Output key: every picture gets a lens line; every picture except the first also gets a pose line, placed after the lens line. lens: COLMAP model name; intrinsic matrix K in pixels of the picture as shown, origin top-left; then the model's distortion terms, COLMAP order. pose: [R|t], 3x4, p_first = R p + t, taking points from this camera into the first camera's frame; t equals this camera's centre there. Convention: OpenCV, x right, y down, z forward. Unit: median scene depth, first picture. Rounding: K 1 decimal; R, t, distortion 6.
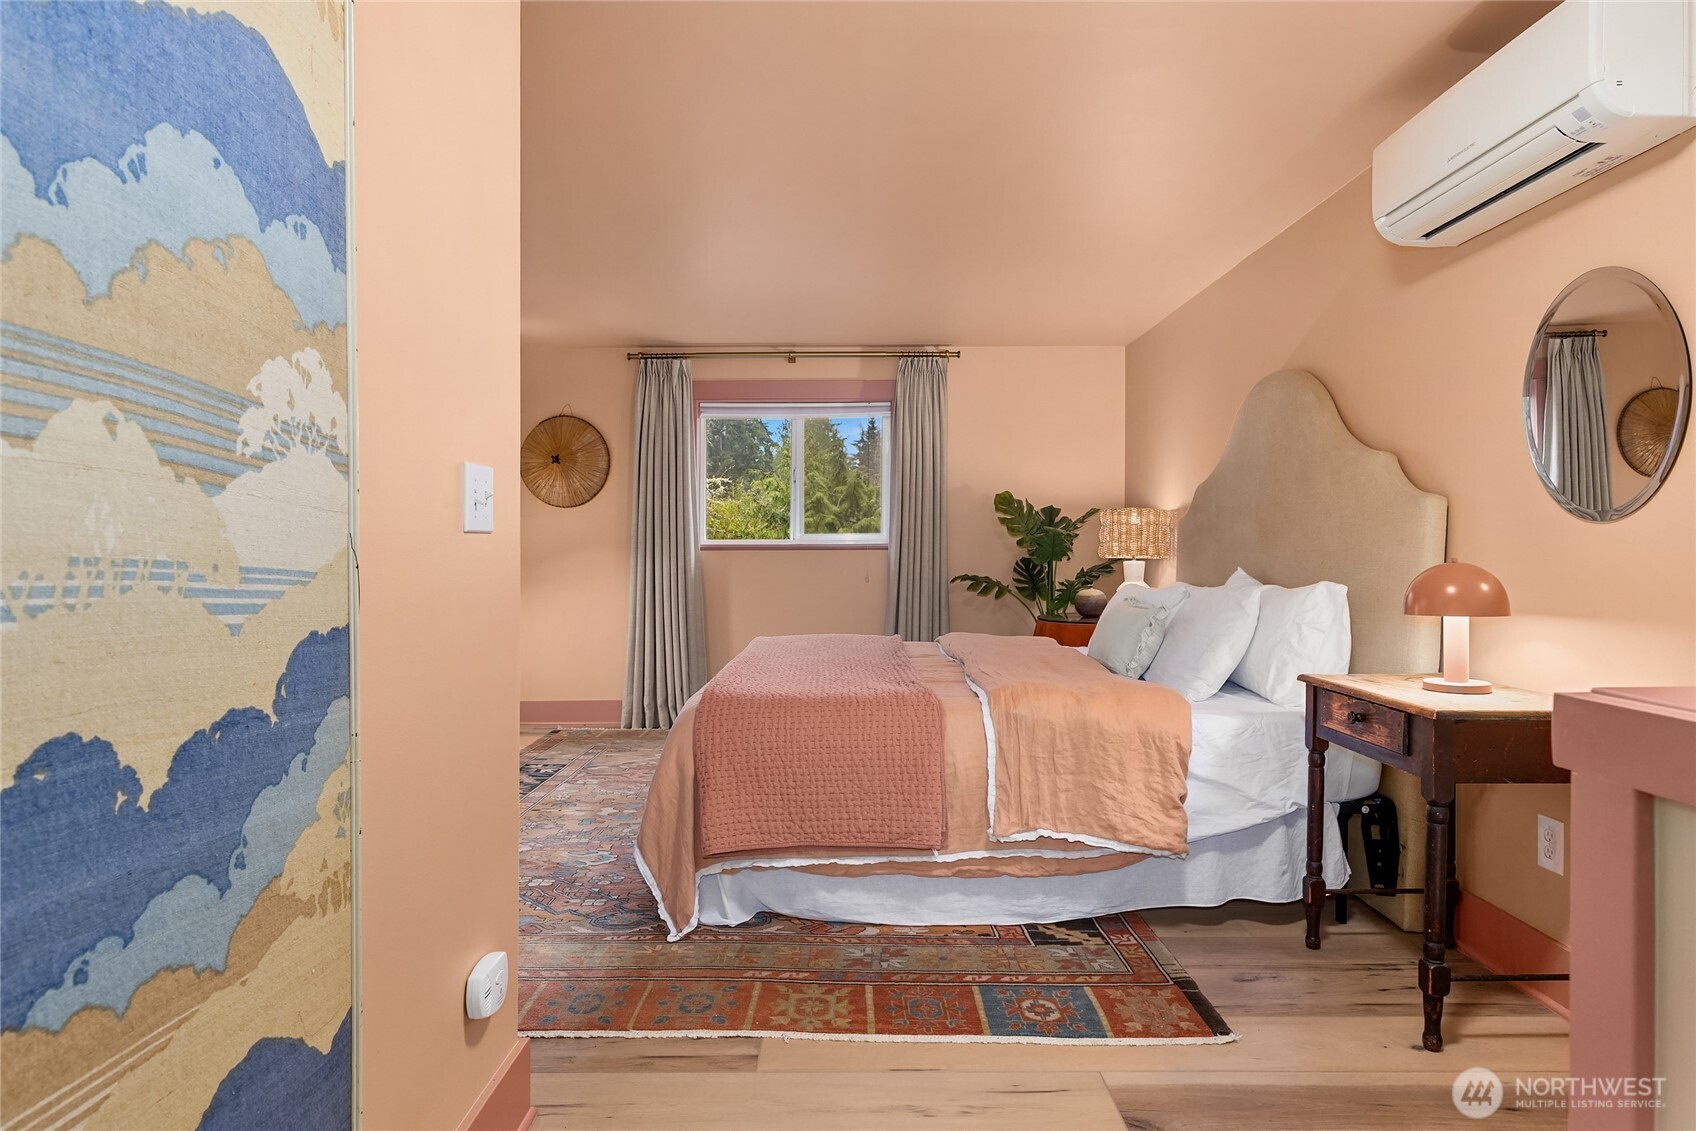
lens RADIAL K [[925.9, 0, 847.1], [0, 925.9, 515.1], [0, 0, 1]] dist [0.022148, 0.000110]
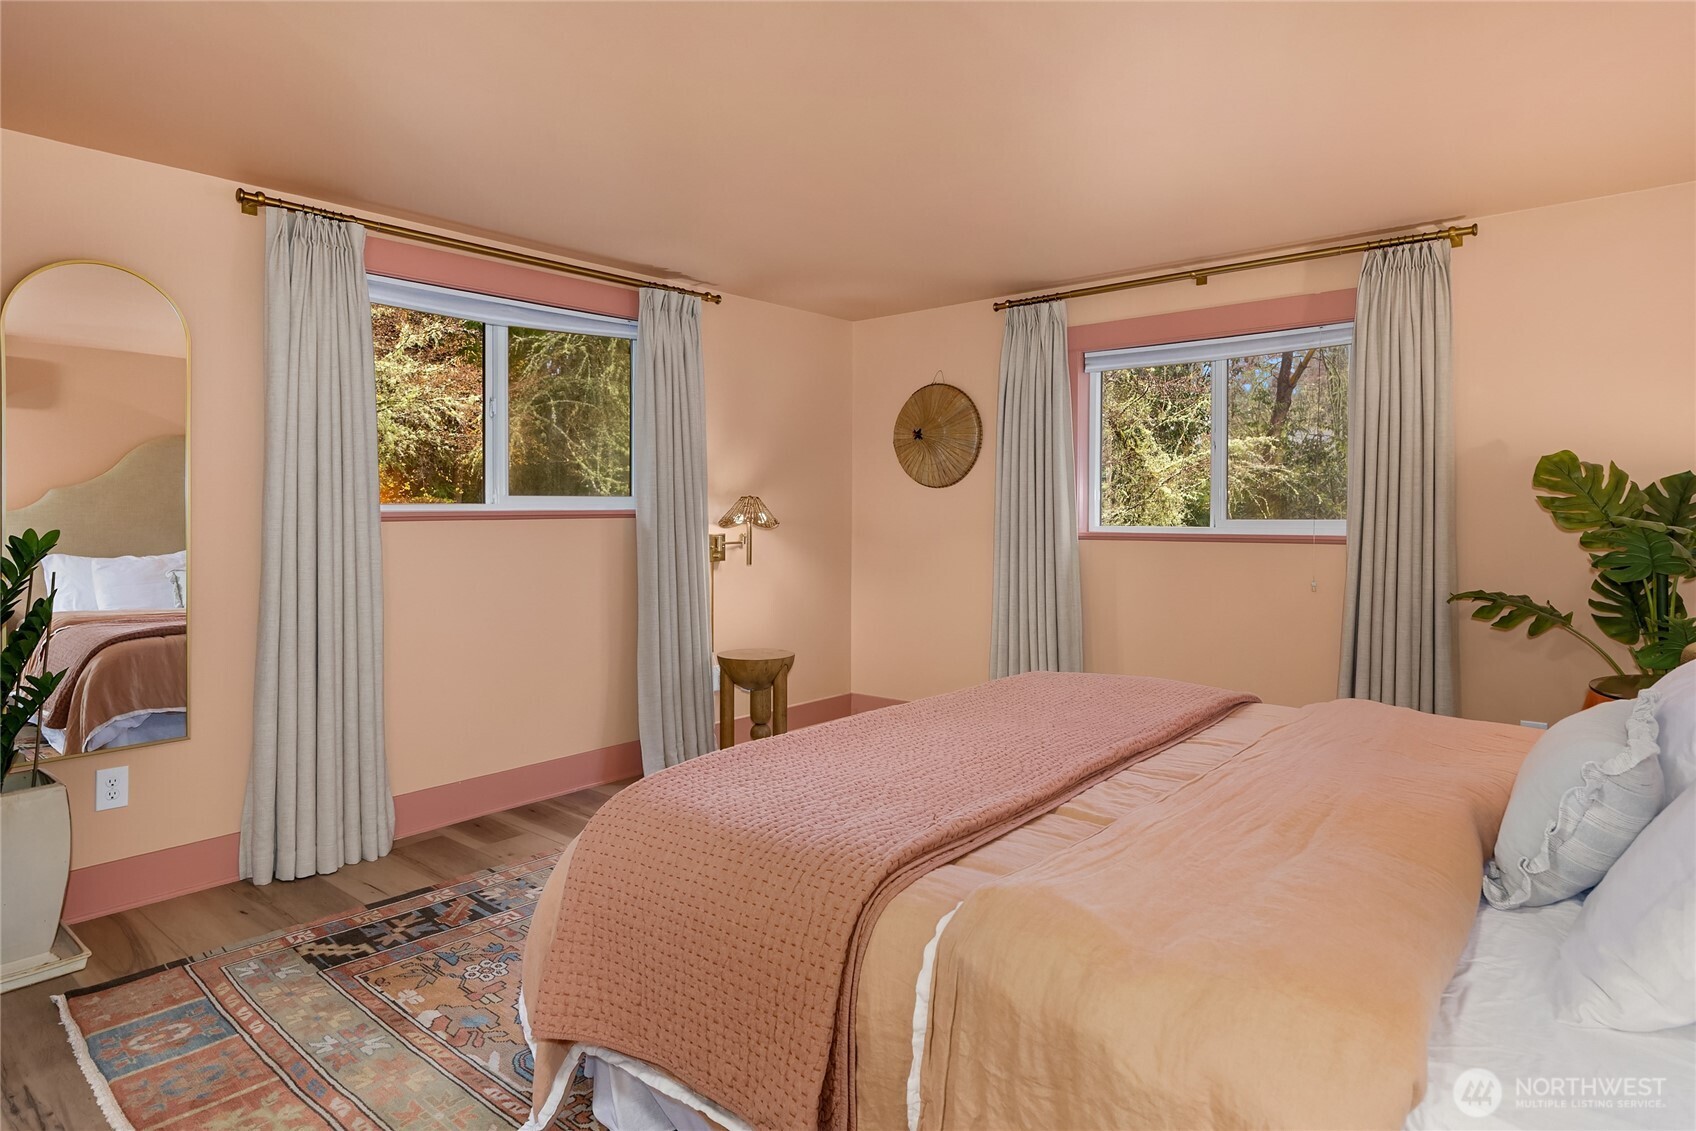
lens RADIAL K [[925.9, 0, 847.1], [0, 925.9, 515.1], [0, 0, 1]] dist [0.022148, 0.000110]
pose [[0.779105, 0.006807, -0.626857, 0.190059], [0.018450, 0.999259, 0.033782, -0.014086], [0.626622, -0.037886, 0.778402, 0.260920]]
